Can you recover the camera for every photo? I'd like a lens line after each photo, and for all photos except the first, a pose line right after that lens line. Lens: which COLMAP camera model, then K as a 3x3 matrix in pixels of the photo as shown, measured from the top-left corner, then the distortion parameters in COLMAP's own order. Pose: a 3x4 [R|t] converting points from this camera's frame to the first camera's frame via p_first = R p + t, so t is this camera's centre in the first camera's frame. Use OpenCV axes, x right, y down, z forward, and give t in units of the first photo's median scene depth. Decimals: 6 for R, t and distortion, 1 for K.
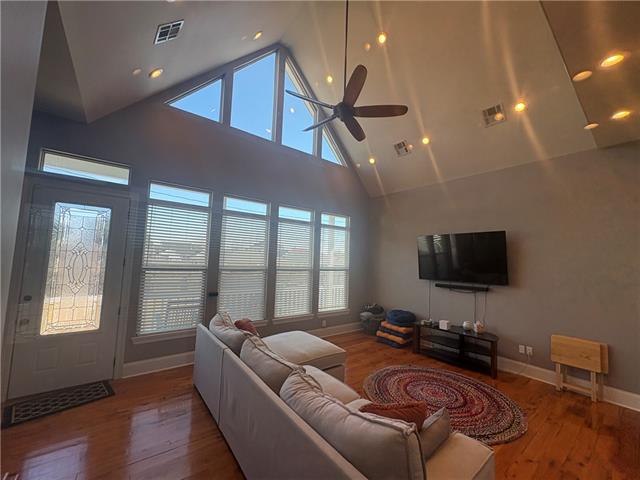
lens RADIAL K [[253.8, 0, 324.5], [0, 253.8, 241.9], [0, 0, 1]] dist [0.003351, -0.000508]
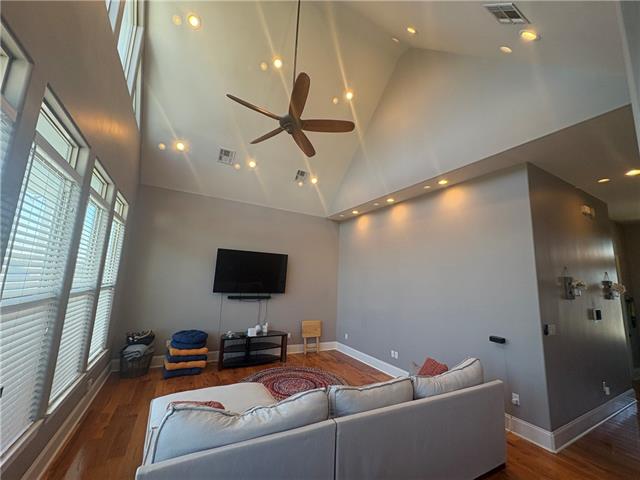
lens RADIAL K [[253.8, 0, 323.0], [0, 253.8, 237.6], [0, 0, 1]] dist [0.003351, -0.000508]
pose [[0.171719, 0.133147, 0.976107, -0.640282], [-0.117161, 0.986553, -0.113961, 0.000285], [-0.978154, -0.094792, 0.185010, 0.518571]]
